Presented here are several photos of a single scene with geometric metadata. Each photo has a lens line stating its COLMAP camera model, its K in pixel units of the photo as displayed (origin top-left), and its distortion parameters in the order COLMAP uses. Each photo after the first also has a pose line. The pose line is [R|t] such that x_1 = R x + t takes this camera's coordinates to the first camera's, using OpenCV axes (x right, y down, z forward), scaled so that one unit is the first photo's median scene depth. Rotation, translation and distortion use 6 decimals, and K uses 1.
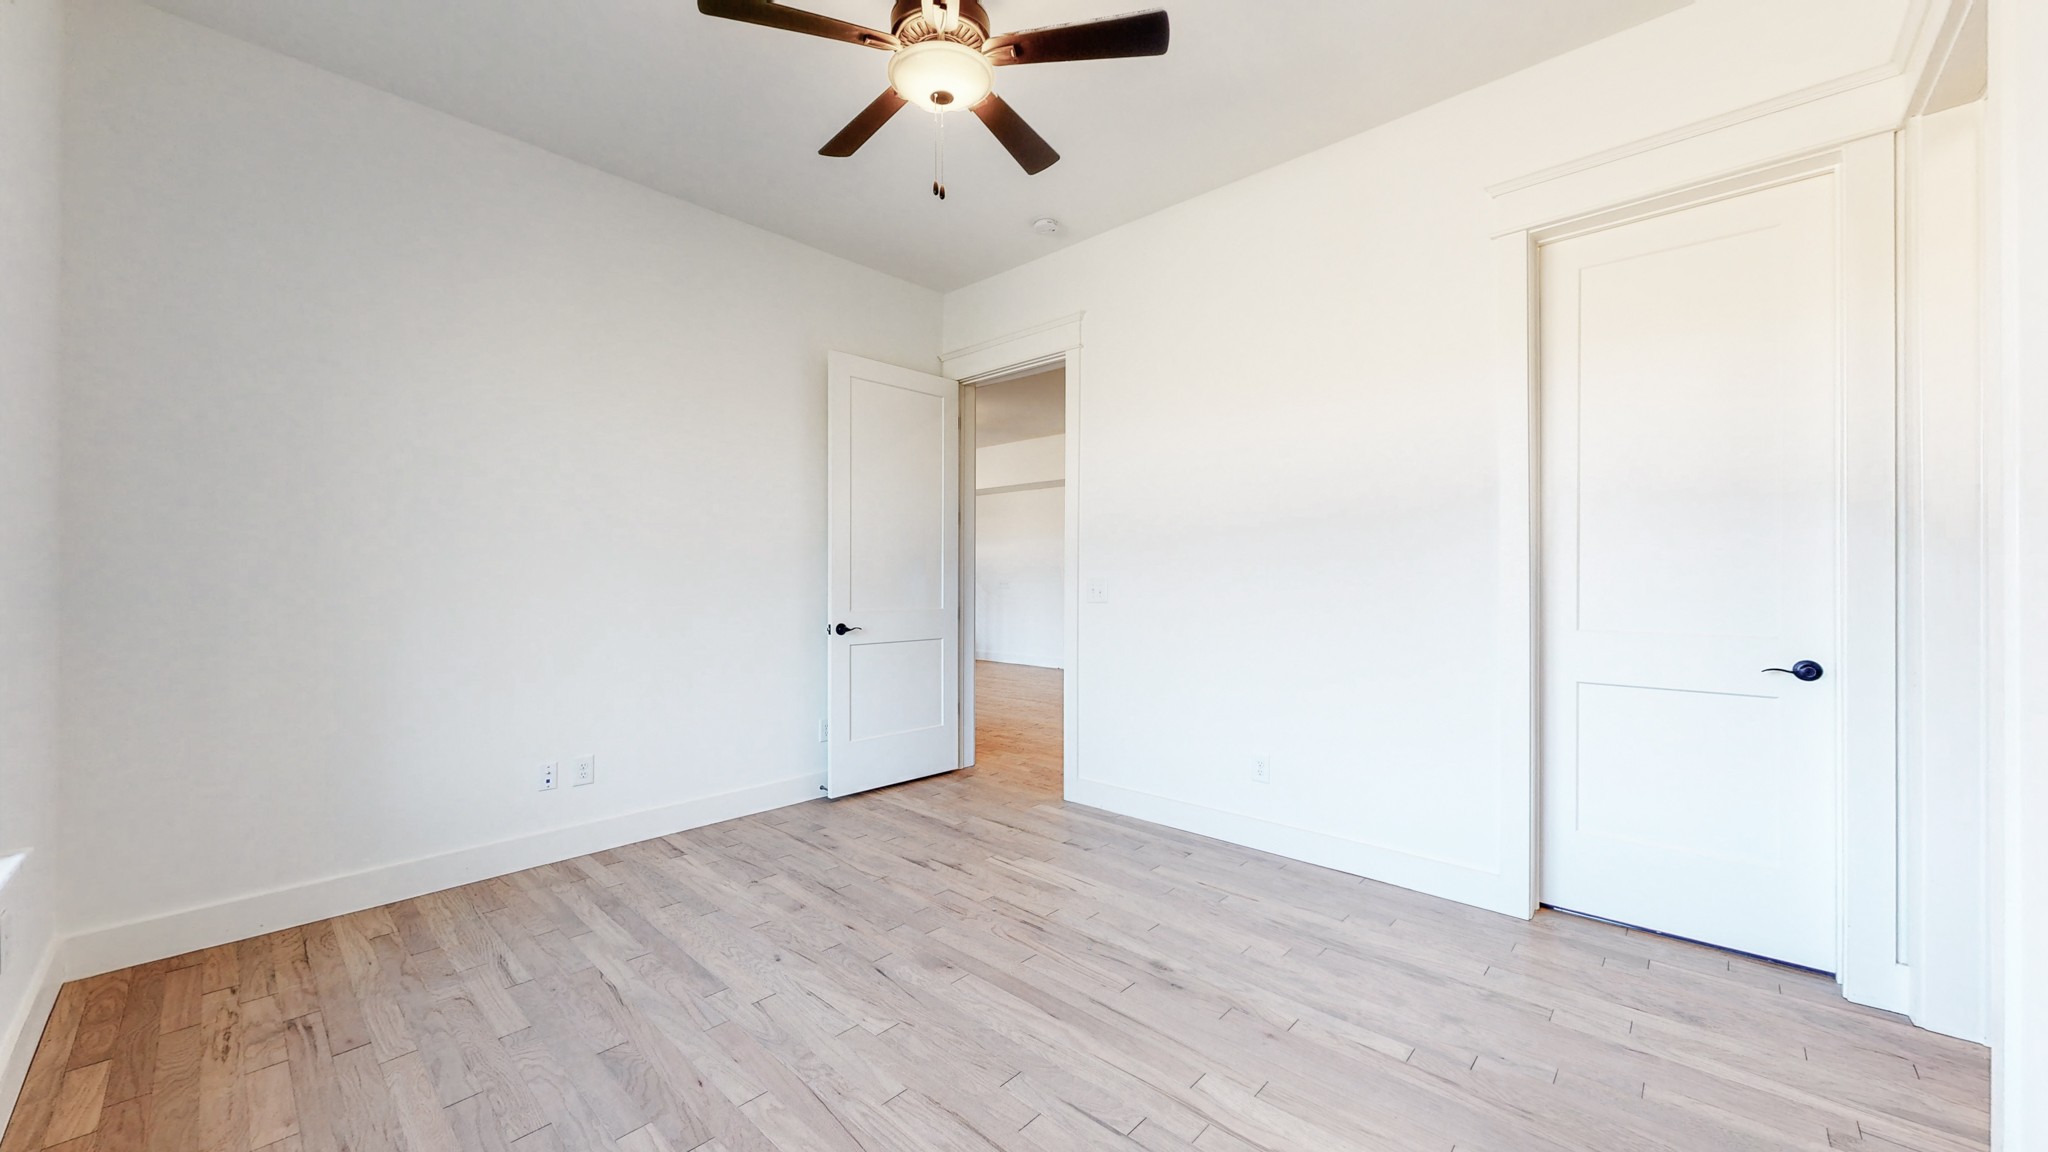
lens RADIAL K [[749.8, 0, 1024.0], [0, 749.8, 576.0], [0, 0, 1]] dist [0.001332, -0.000213]
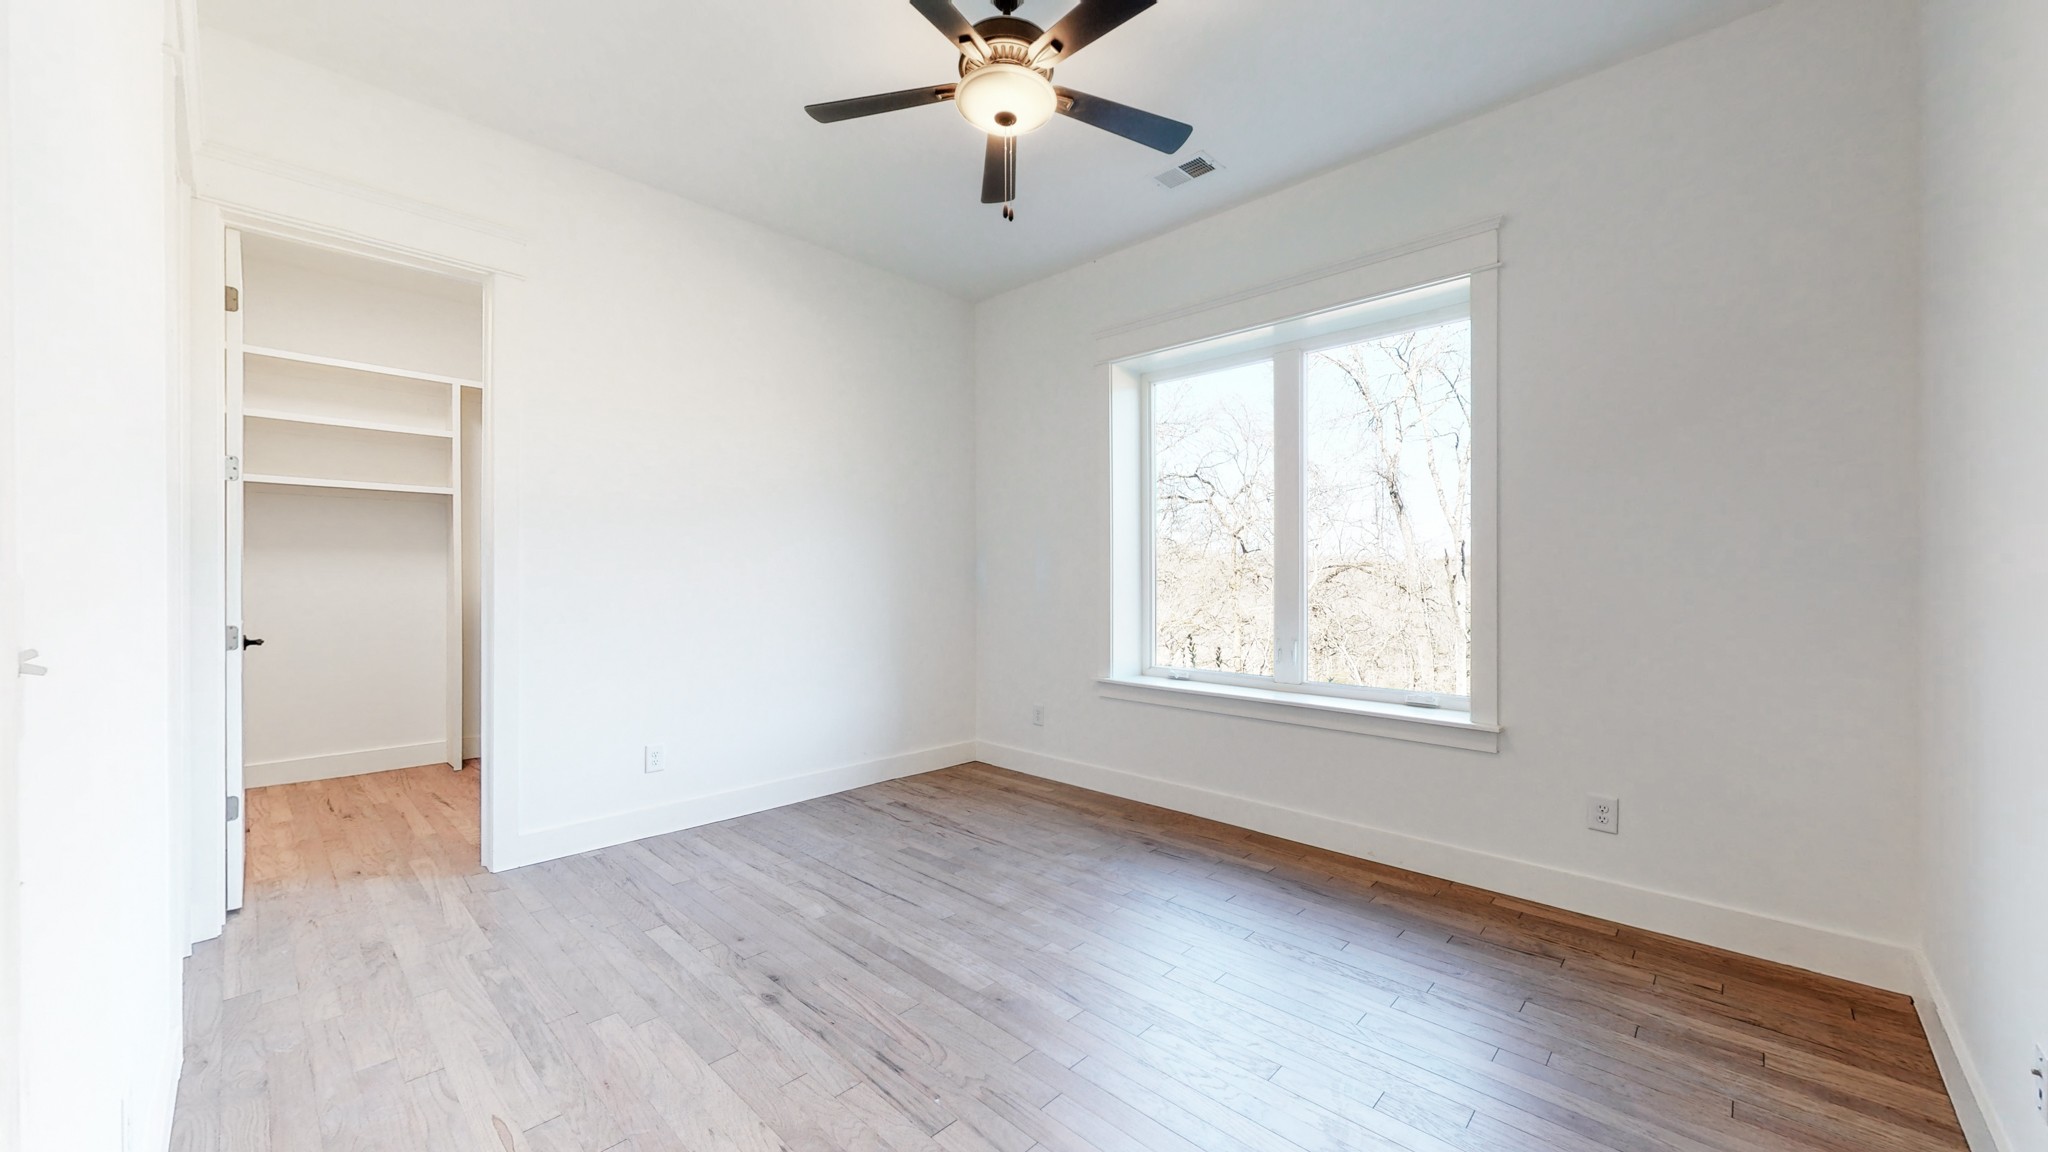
lens RADIAL K [[749.8, 0, 1024.0], [0, 749.8, 576.0], [0, 0, 1]] dist [0.001332, -0.000213]
pose [[-0.999836, -0.001449, 0.018062, -0.154503], [-0.001591, 0.999968, -0.007842, 0.008426], [-0.018050, -0.007870, -0.999806, 2.040199]]
